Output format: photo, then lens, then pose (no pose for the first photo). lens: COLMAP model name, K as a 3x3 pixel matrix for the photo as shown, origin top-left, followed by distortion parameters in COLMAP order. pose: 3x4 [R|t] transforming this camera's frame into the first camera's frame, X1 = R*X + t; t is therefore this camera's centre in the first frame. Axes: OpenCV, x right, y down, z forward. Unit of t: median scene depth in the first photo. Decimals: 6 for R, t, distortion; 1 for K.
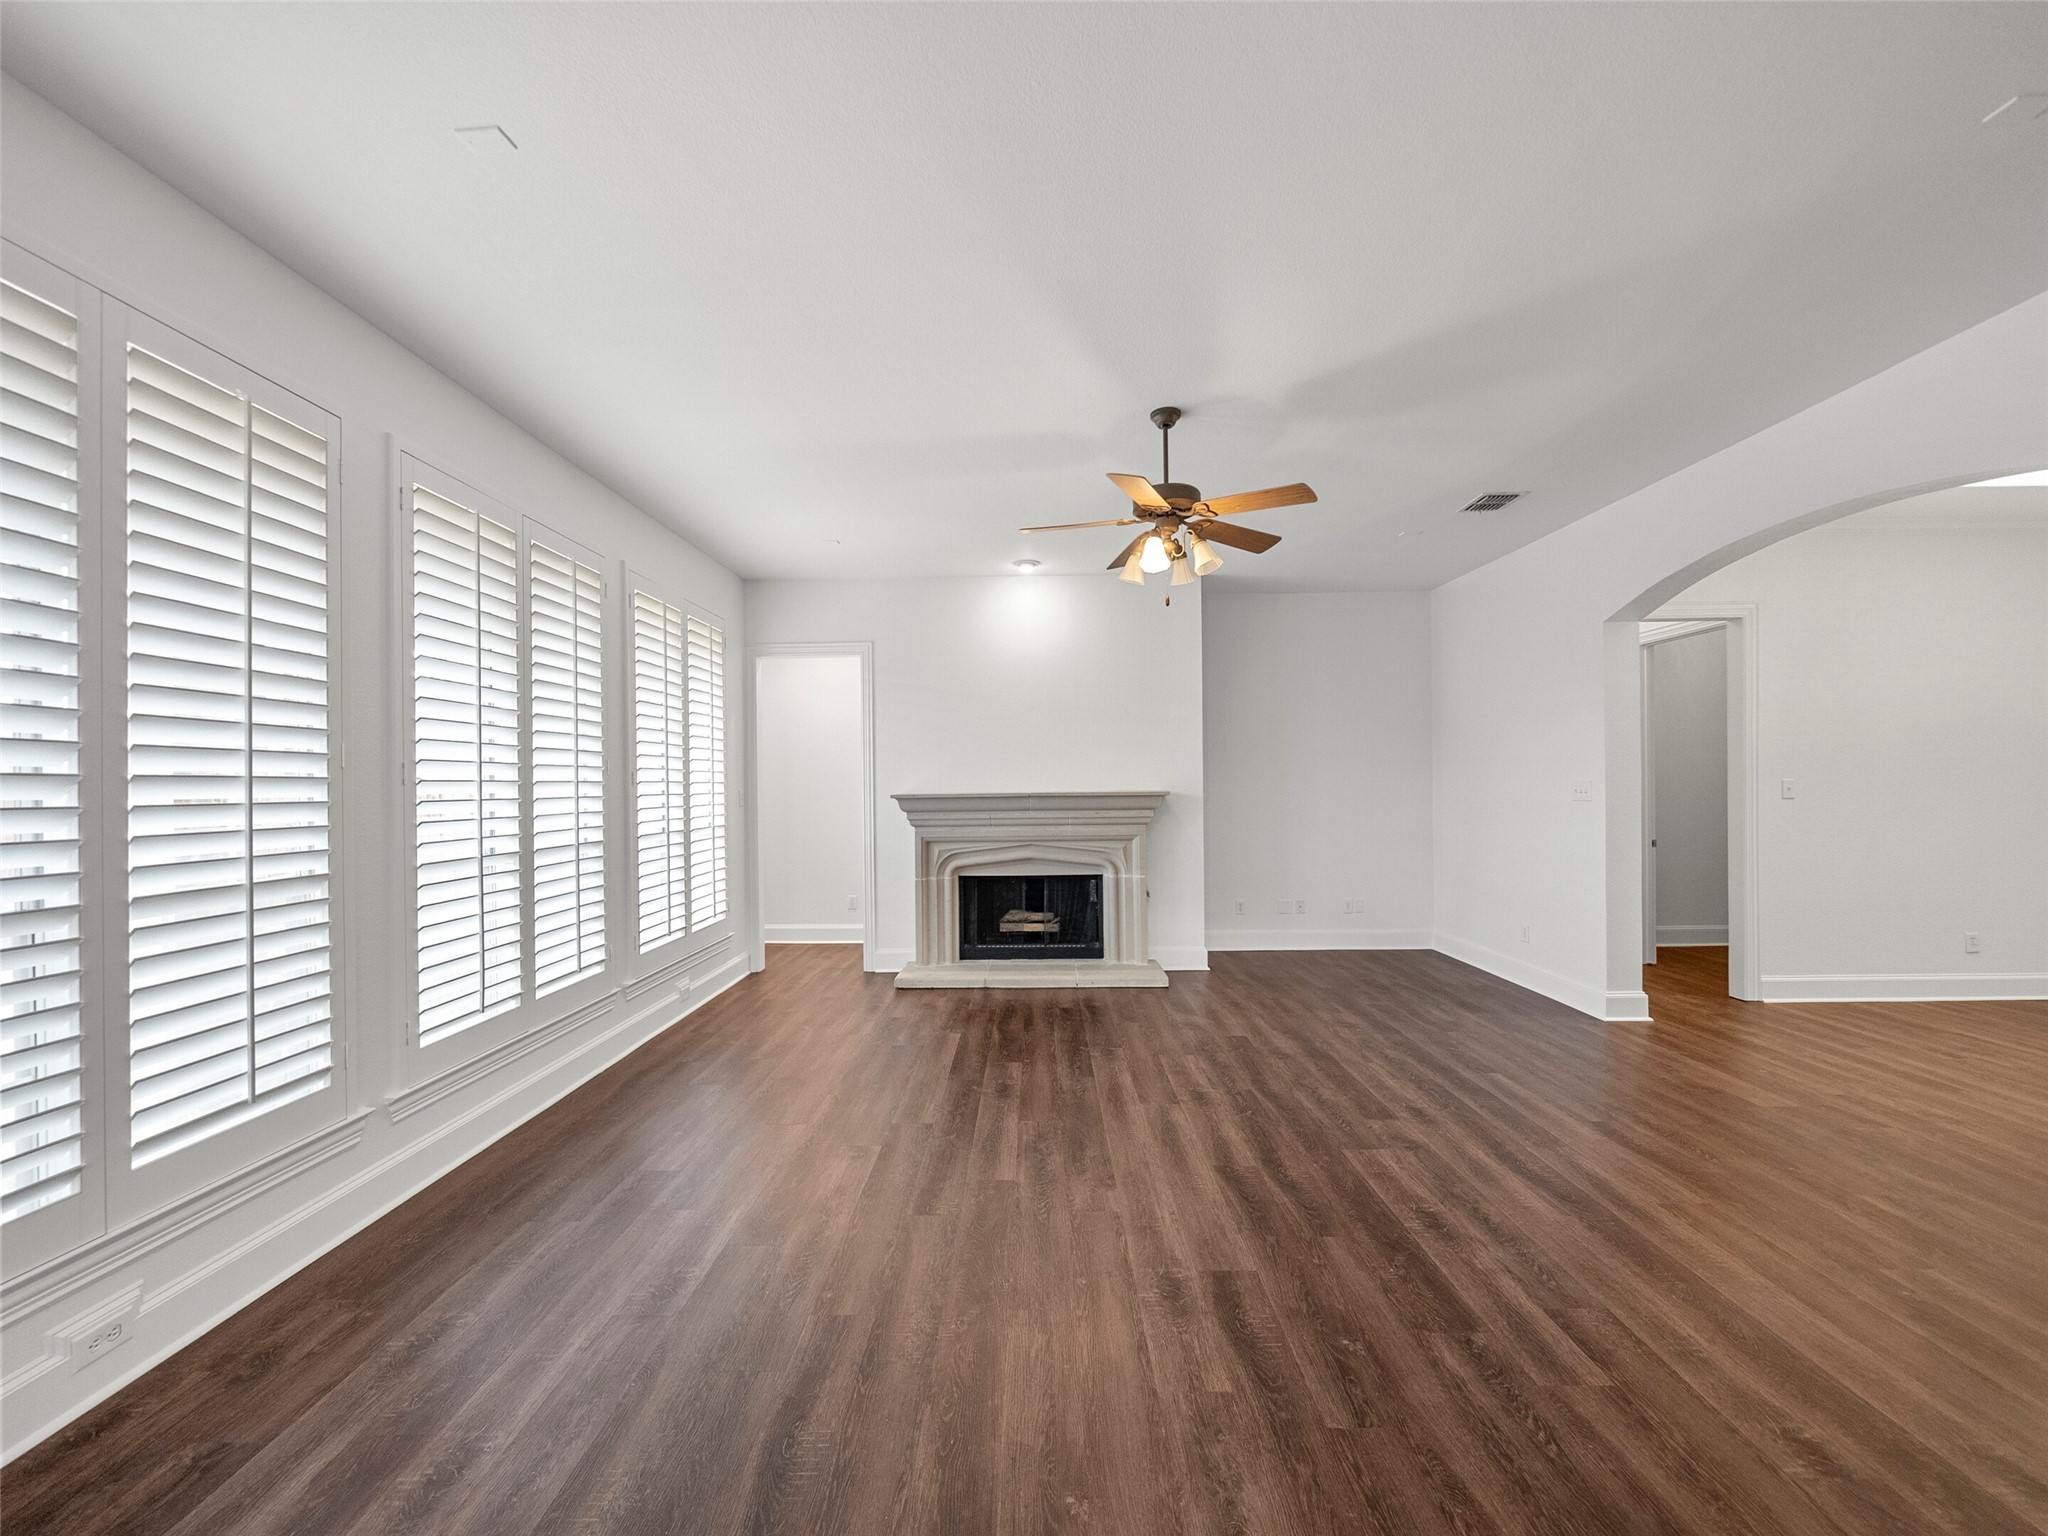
lens RADIAL K [[791.5, 0, 1023.1], [0, 791.5, 781.7], [0, 0, 1]] dist [-0.001024, -0.000203]
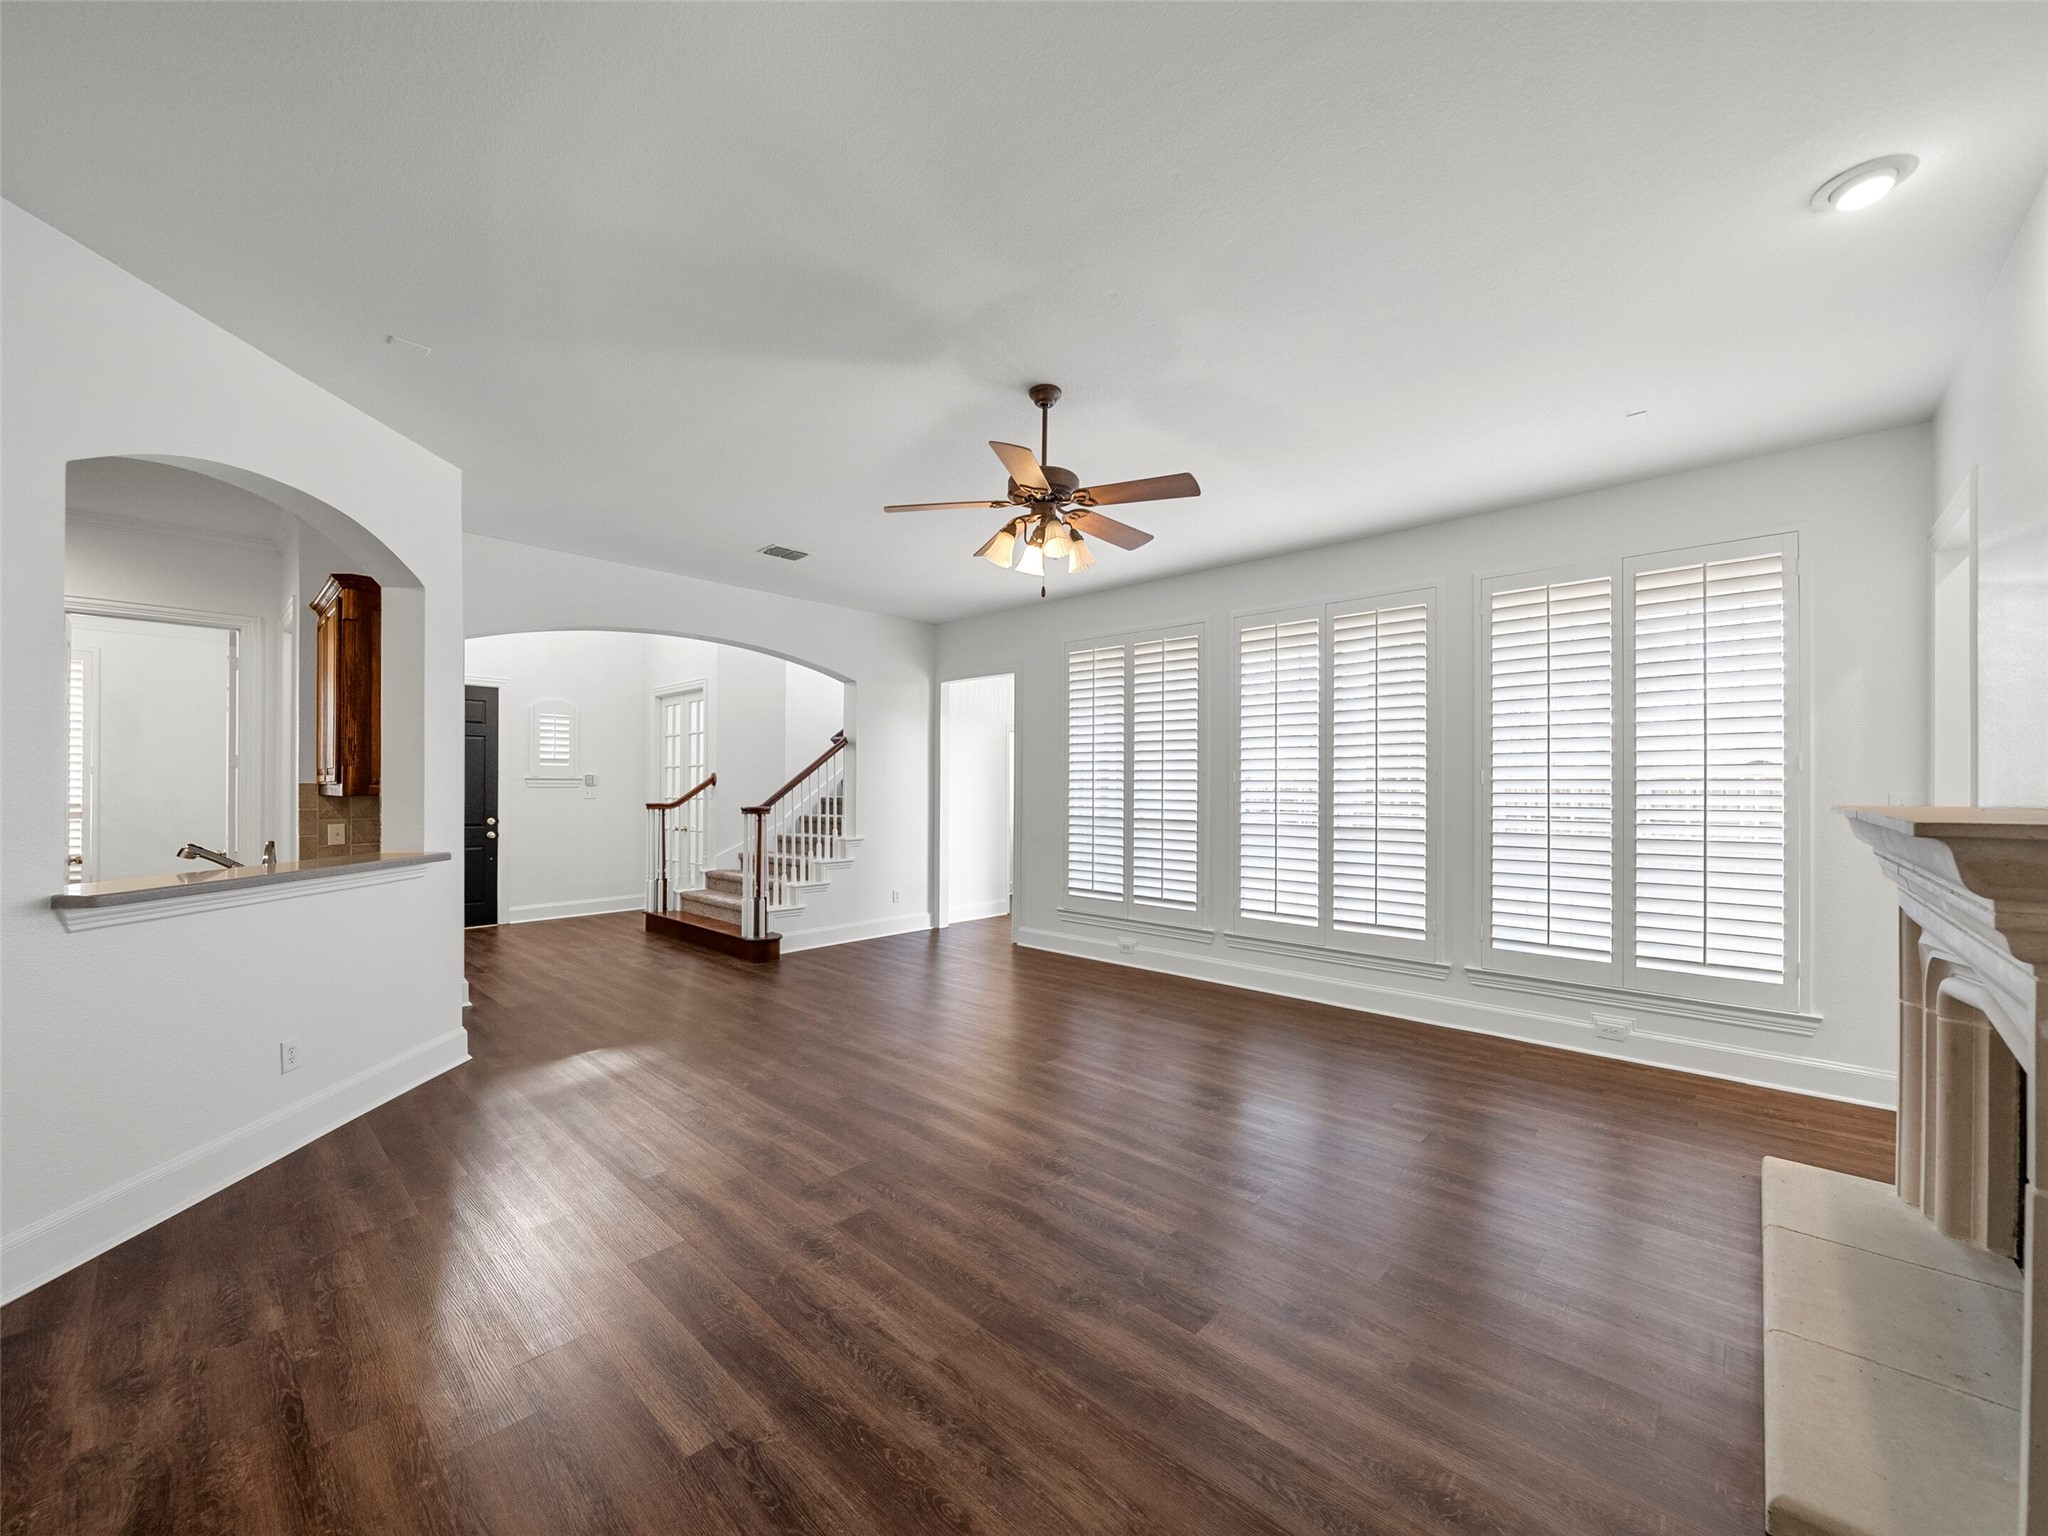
lens RADIAL K [[791.5, 0, 1023.1], [0, 791.5, 781.7], [0, 0, 1]] dist [-0.001024, -0.000203]
pose [[-0.665419, 0.004014, -0.746459, 0.662947], [0.005382, 0.999985, 0.000579, -0.001768], [0.746450, -0.003632, -0.665431, 1.182476]]
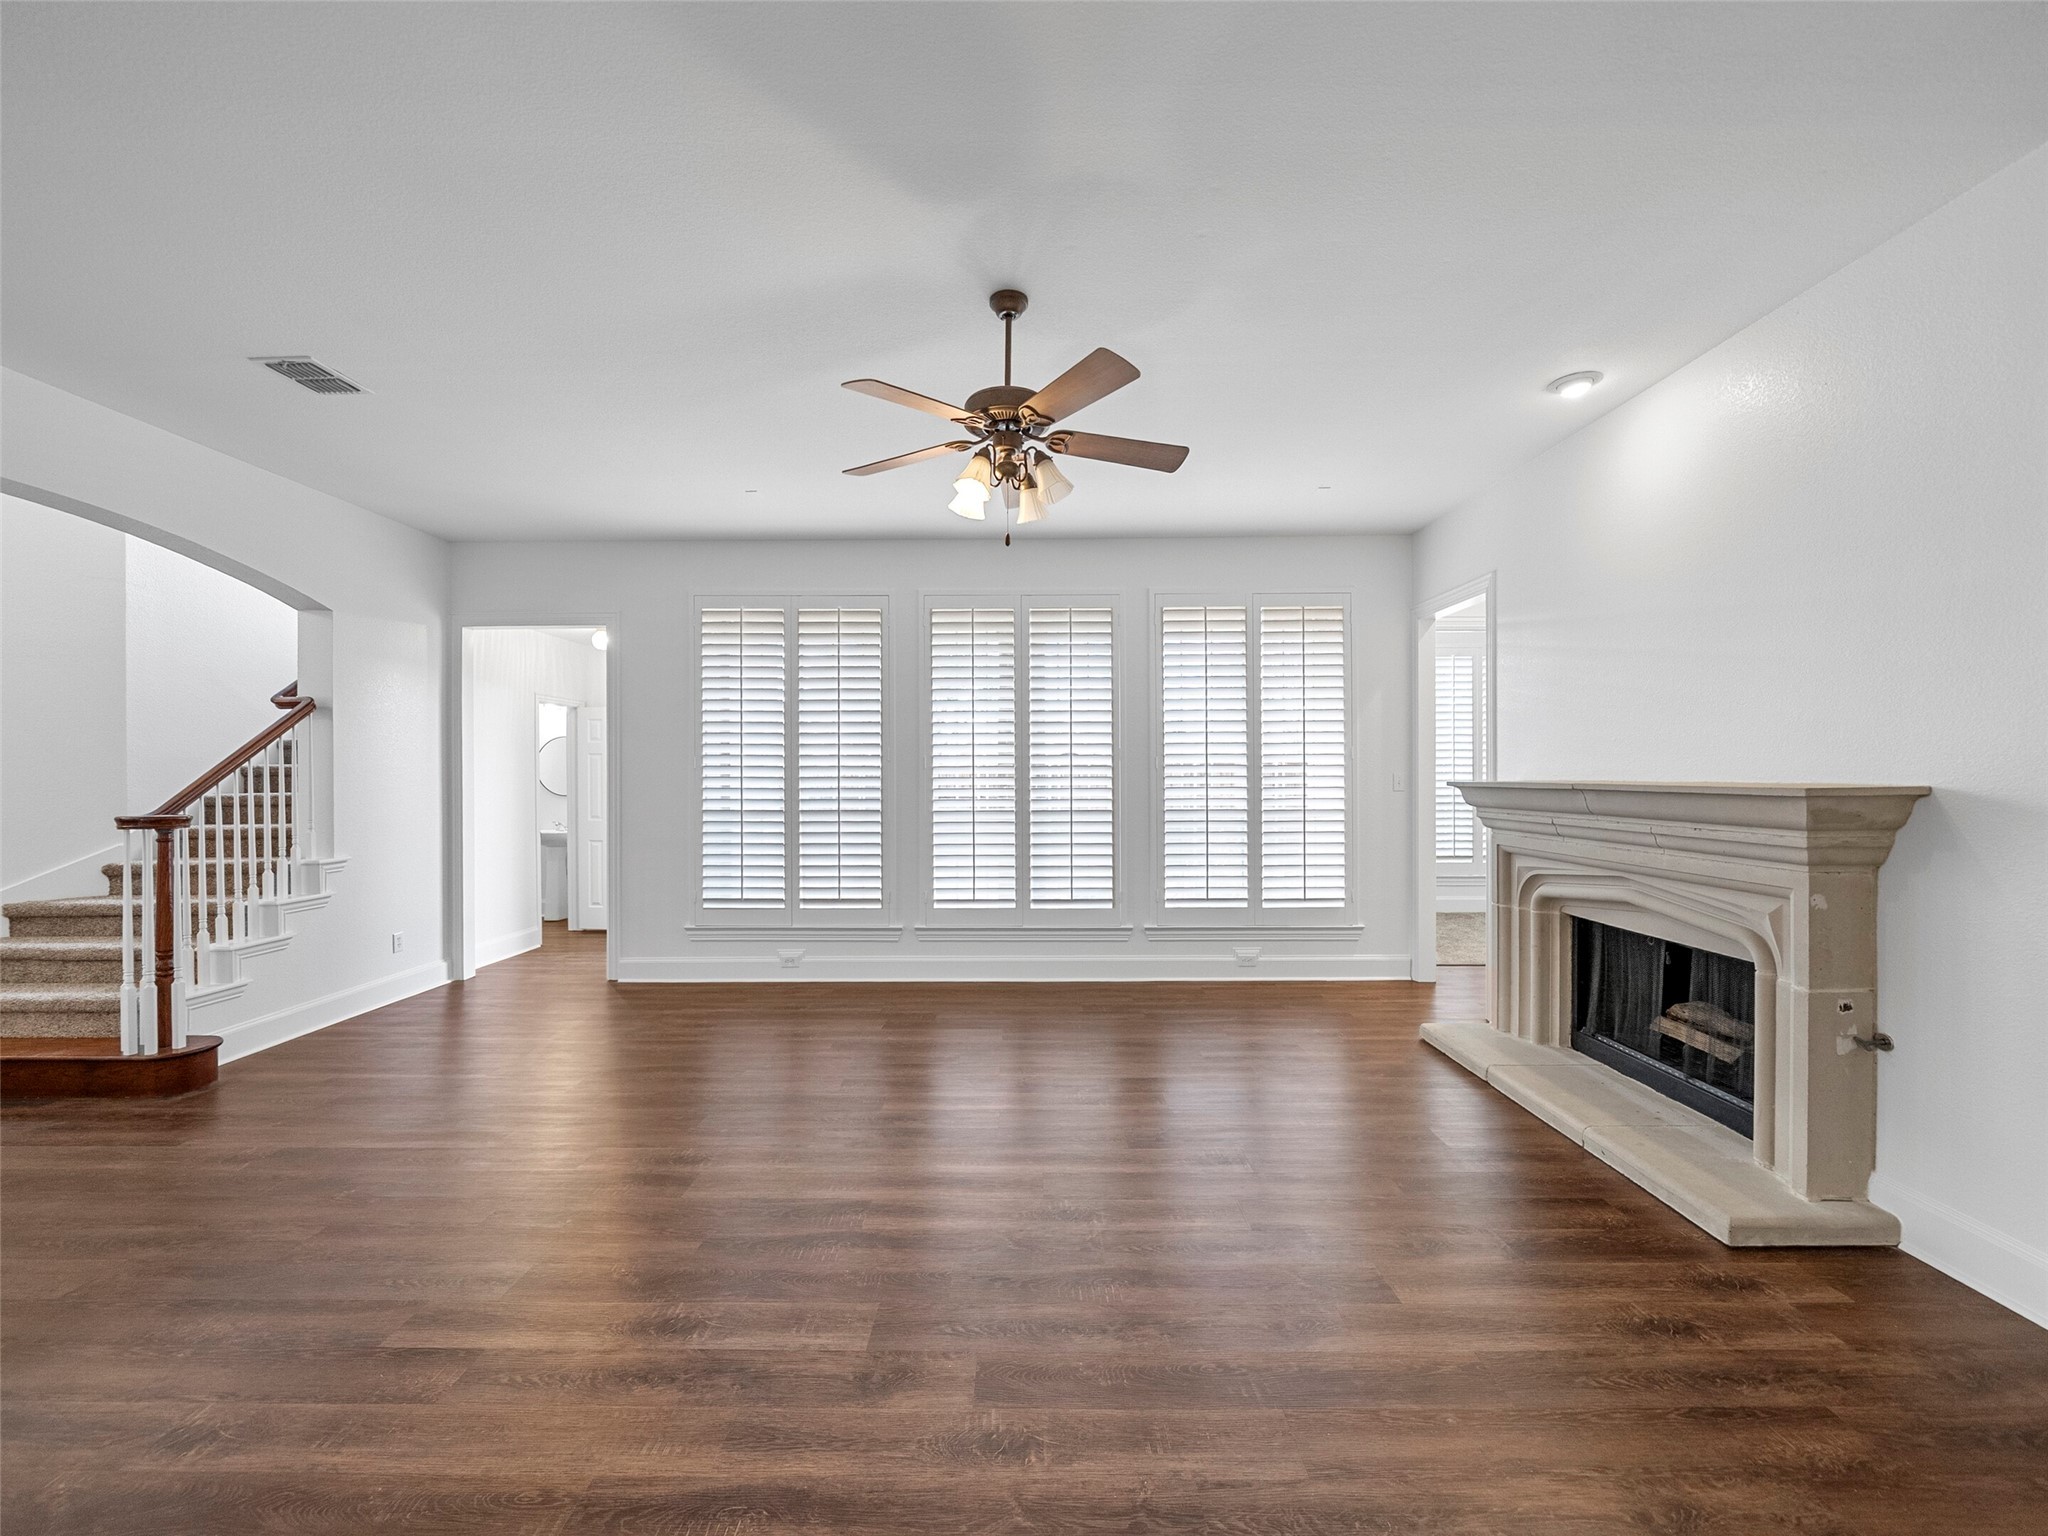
lens RADIAL K [[810.2, 0, 1023.6], [0, 810.2, 777.6], [0, 0, 1]] dist [-0.001030, -0.000139]
pose [[0.011805, 0.016033, -0.999802, 0.727387], [0.006920, 0.999846, 0.016116, -0.002828], [0.999906, -0.007109, 0.011692, 0.739005]]
